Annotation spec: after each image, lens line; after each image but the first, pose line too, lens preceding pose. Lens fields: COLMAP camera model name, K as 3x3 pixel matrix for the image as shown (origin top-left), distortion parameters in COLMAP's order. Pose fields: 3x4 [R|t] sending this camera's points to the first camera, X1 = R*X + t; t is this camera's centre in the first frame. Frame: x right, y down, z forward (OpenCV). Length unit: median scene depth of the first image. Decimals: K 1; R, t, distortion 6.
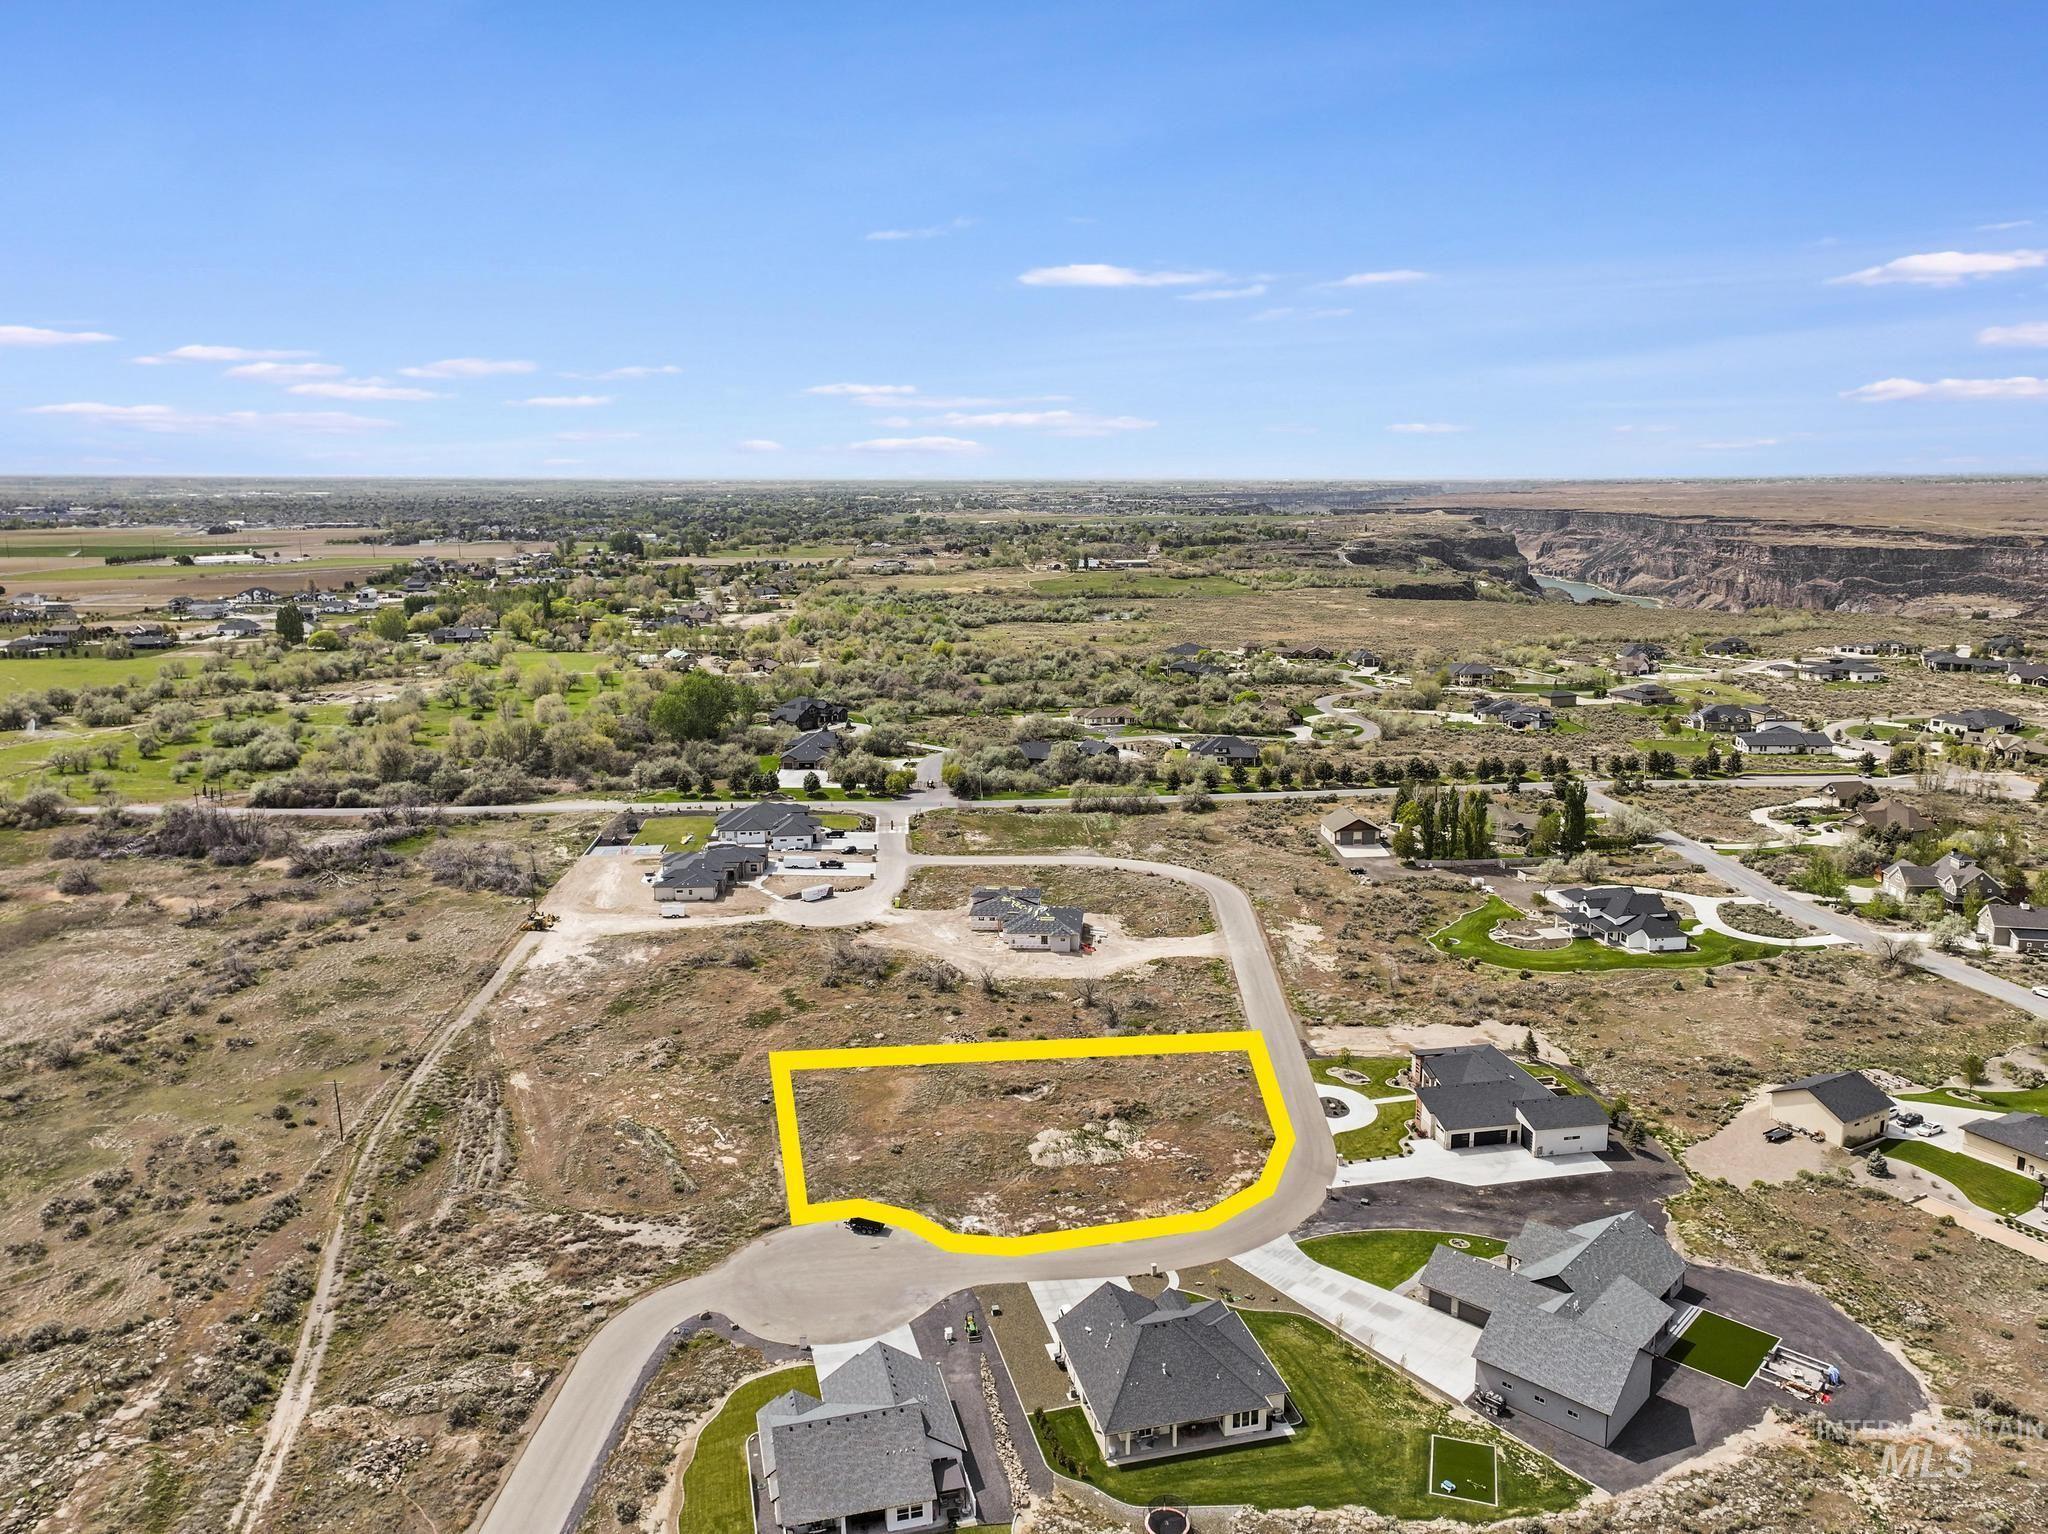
lens RADIAL K [[1448.5, 0, 1031.2], [0, 1448.5, 759.3], [0, 0, 1]] dist [0.004186, 0.005404]
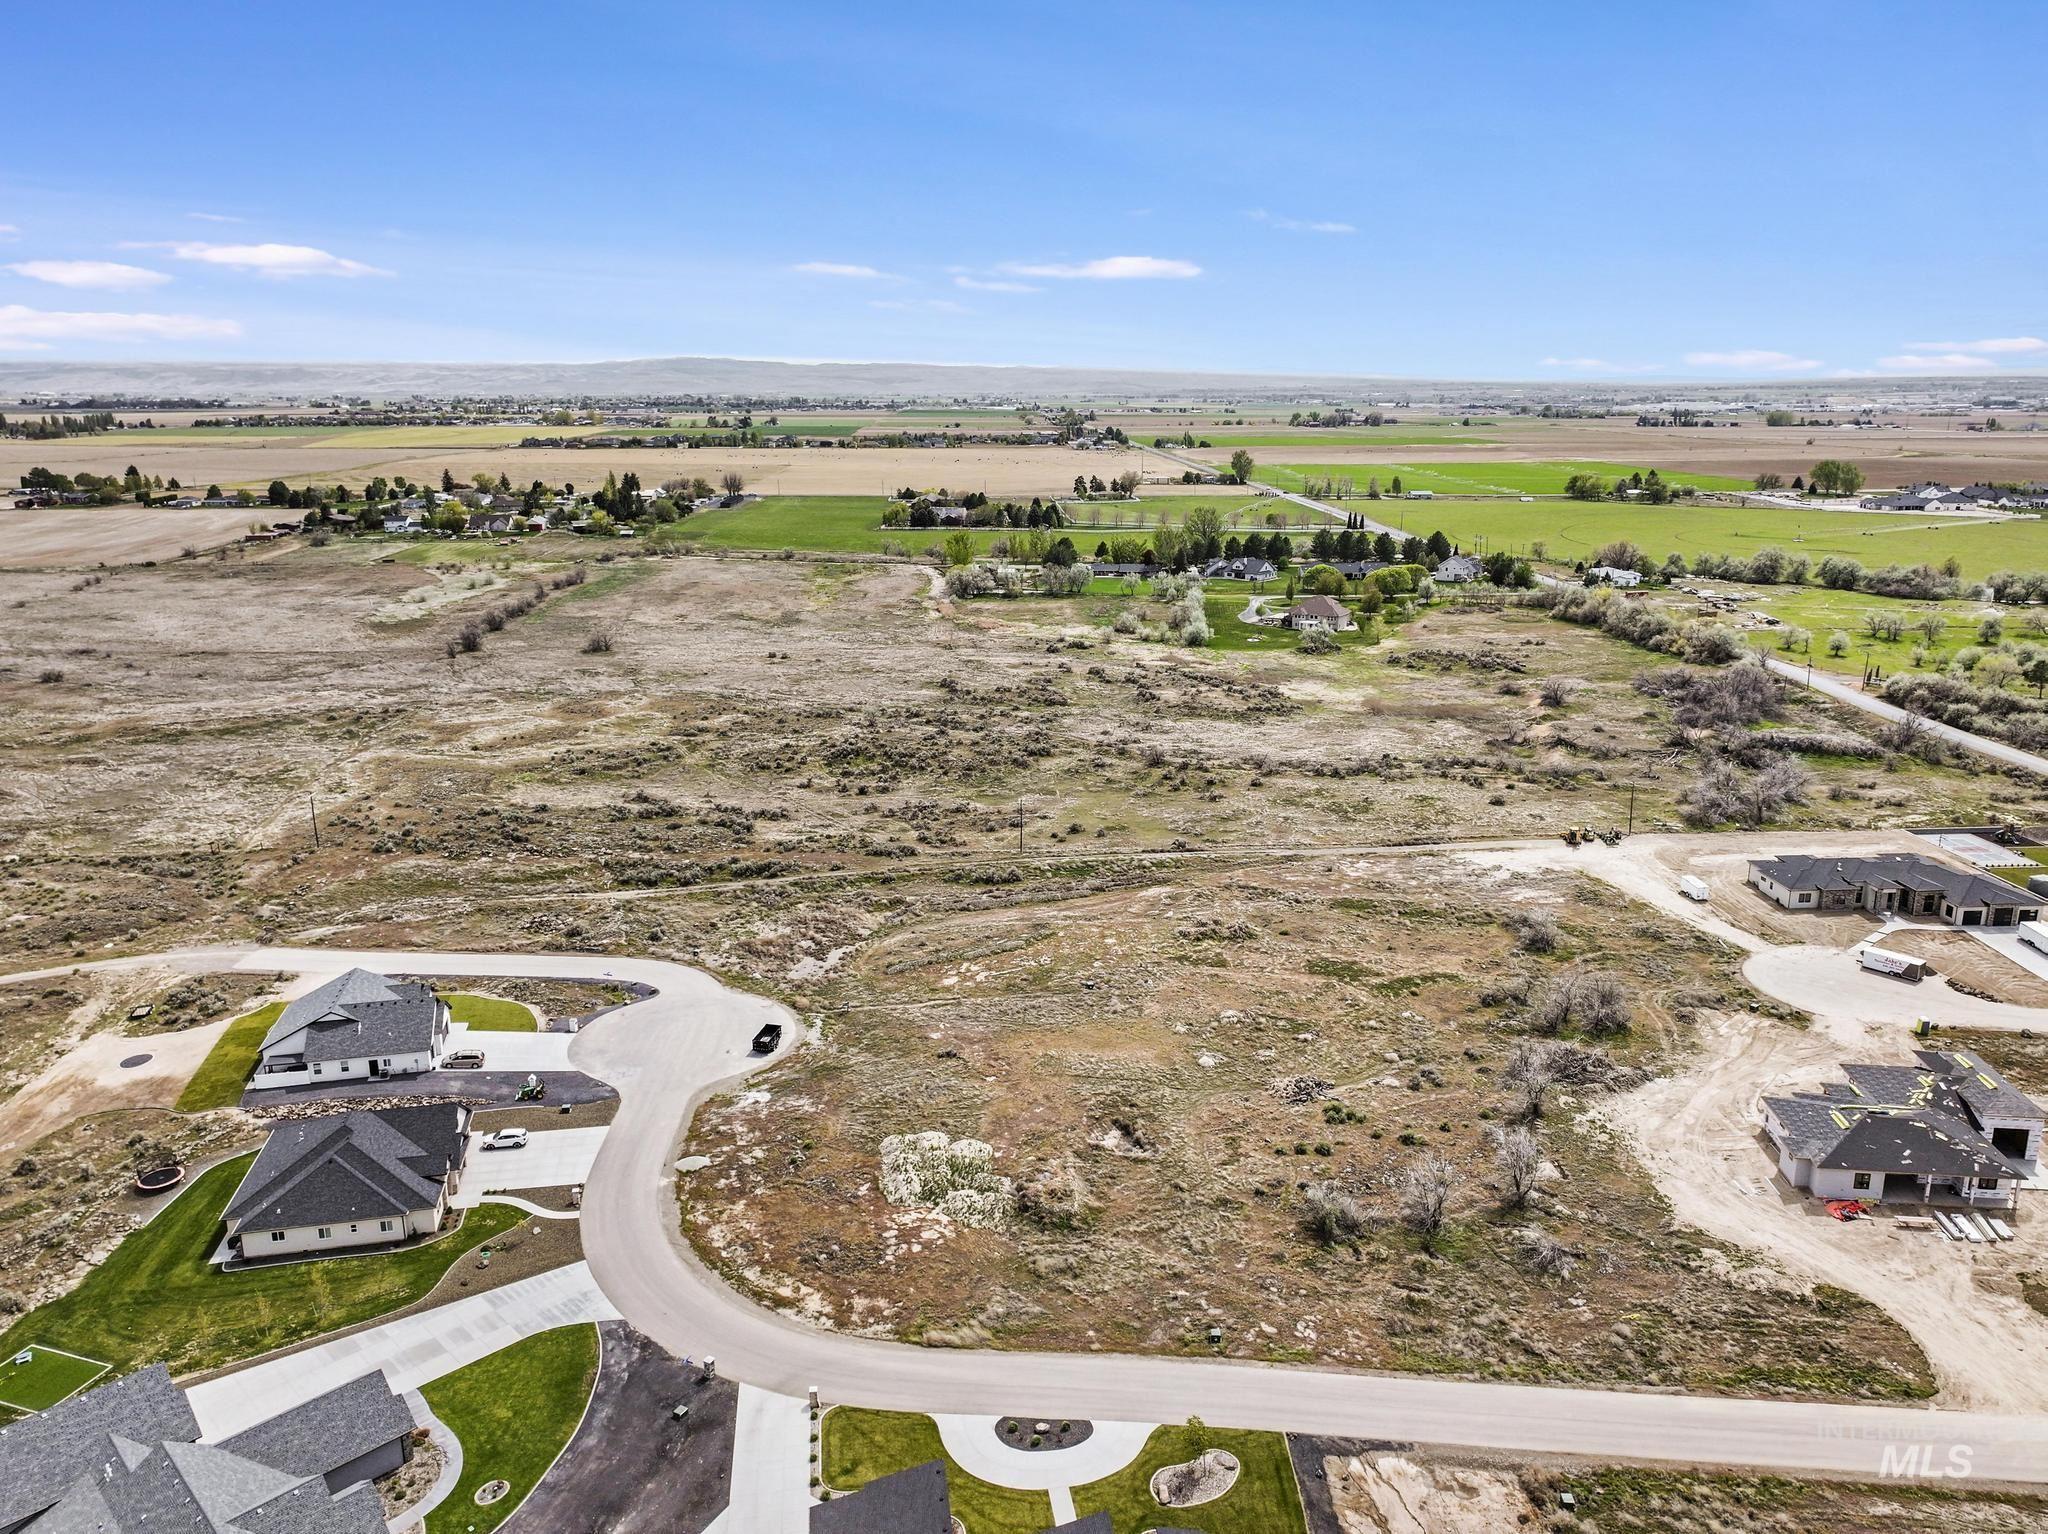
lens RADIAL K [[1434.7, 0, 1031.5], [0, 1434.7, 773.2], [0, 0, 1]] dist [0.001704, 0.006528]
pose [[-0.030235, 0.263966, -0.964058, 0.448678], [-0.186525, 0.946066, 0.264890, -0.078900], [0.981985, 0.187830, 0.020632, 0.667786]]
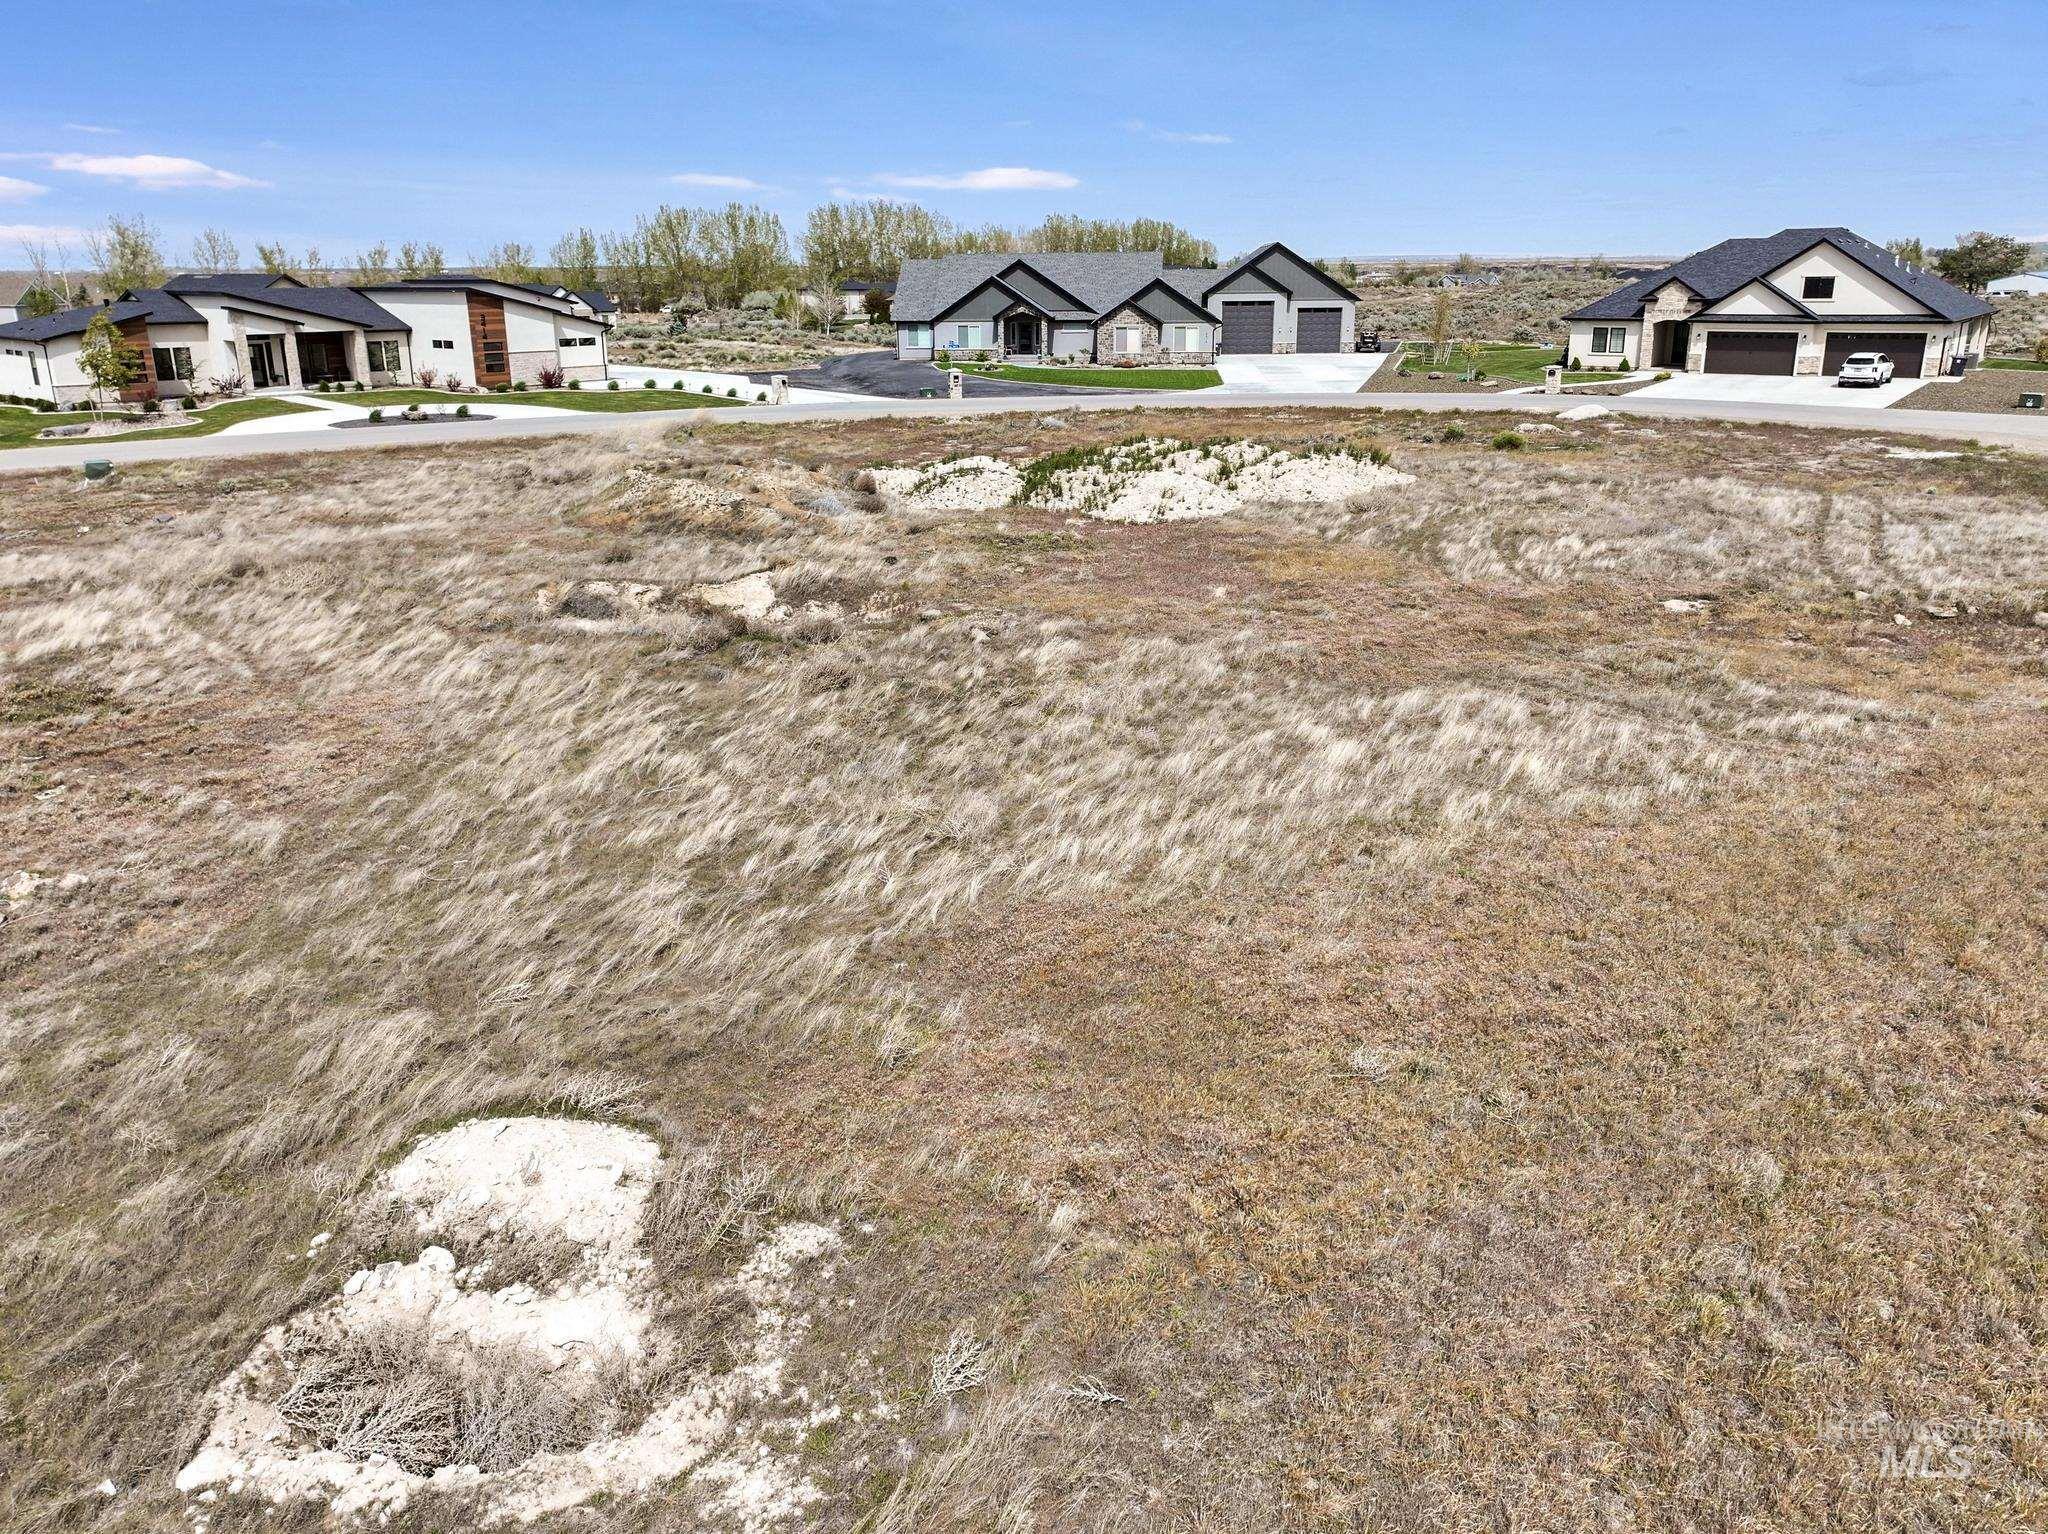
lens RADIAL K [[1468.5, 0, 1026.9], [0, 1468.5, 687.8], [0, 0, 1]] dist [0.007446, 0.003686]
pose [[-0.621906, -0.197865, 0.757682, -0.091562], [0.165701, 0.912393, 0.374275, 0.138580], [-0.765360, 0.358312, -0.534636, 0.772418]]
